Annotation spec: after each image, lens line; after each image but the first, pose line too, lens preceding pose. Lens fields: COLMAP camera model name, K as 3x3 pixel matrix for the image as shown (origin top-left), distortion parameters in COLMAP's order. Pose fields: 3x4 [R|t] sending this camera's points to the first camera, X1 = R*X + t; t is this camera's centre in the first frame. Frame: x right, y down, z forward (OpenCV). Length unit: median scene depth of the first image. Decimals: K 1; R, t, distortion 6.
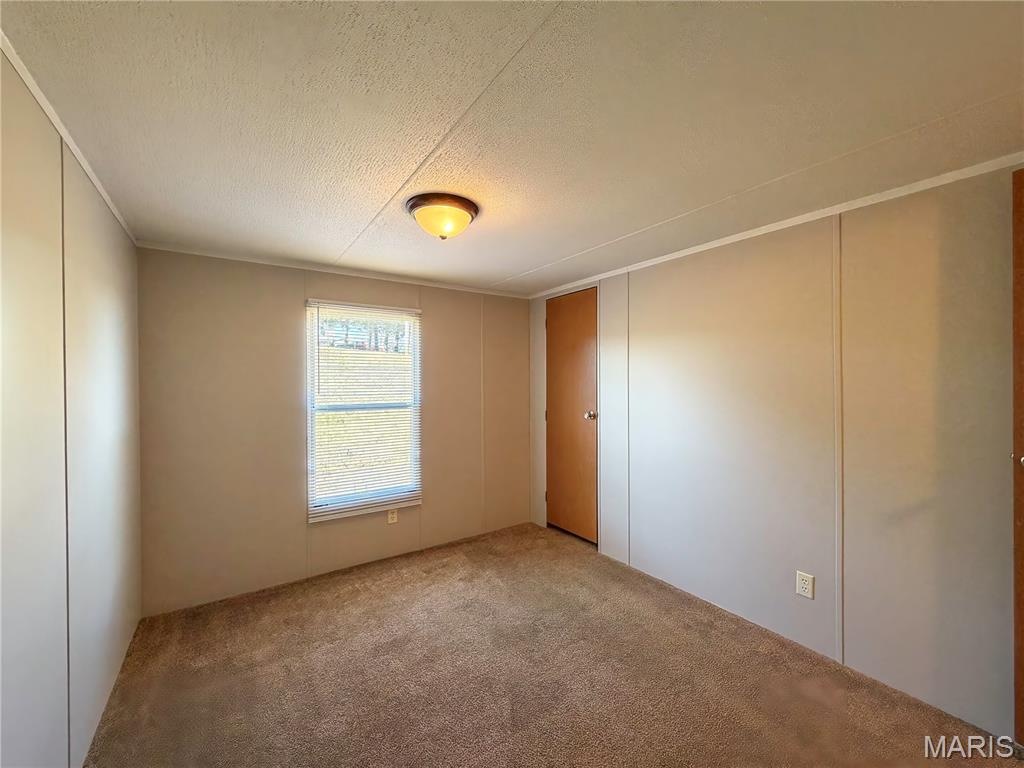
lens RADIAL K [[411.6, 0, 510.1], [0, 411.6, 381.8], [0, 0, 1]] dist [0.002229, -0.000003]
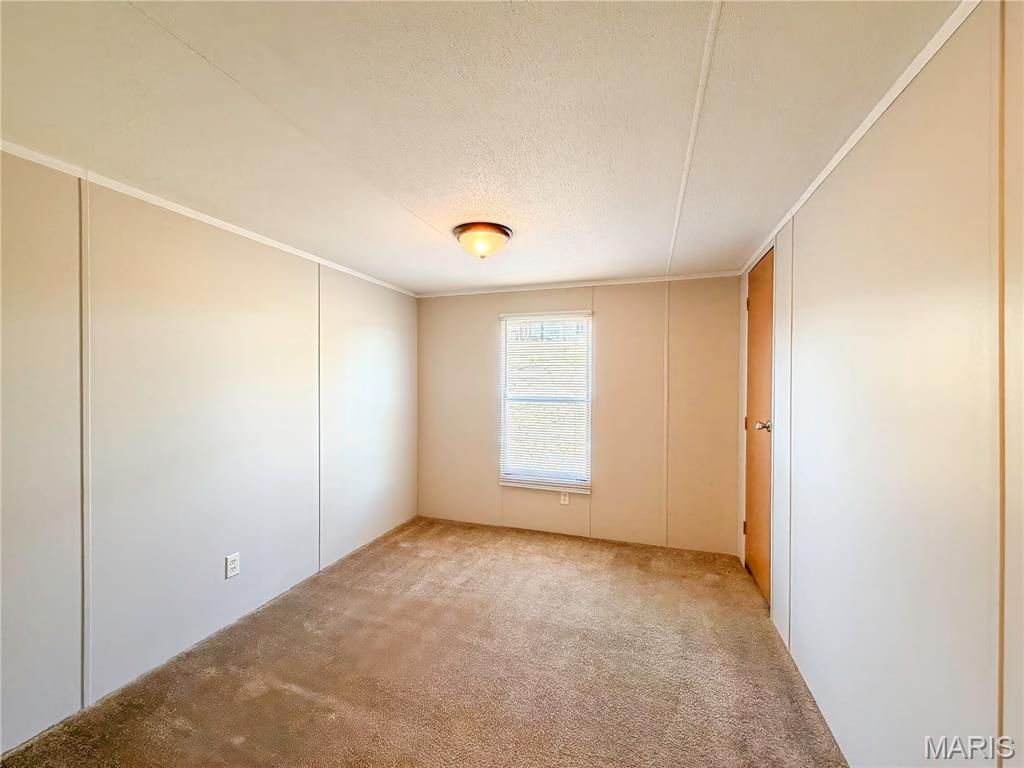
lens RADIAL K [[411.6, 0, 510.1], [0, 411.6, 381.8], [0, 0, 1]] dist [0.002229, -0.000003]
pose [[0.599163, 0.013899, -0.800507, 0.536245], [-0.008731, 0.999903, 0.010826, -0.000593], [0.800580, 0.000502, 0.599226, 0.220109]]
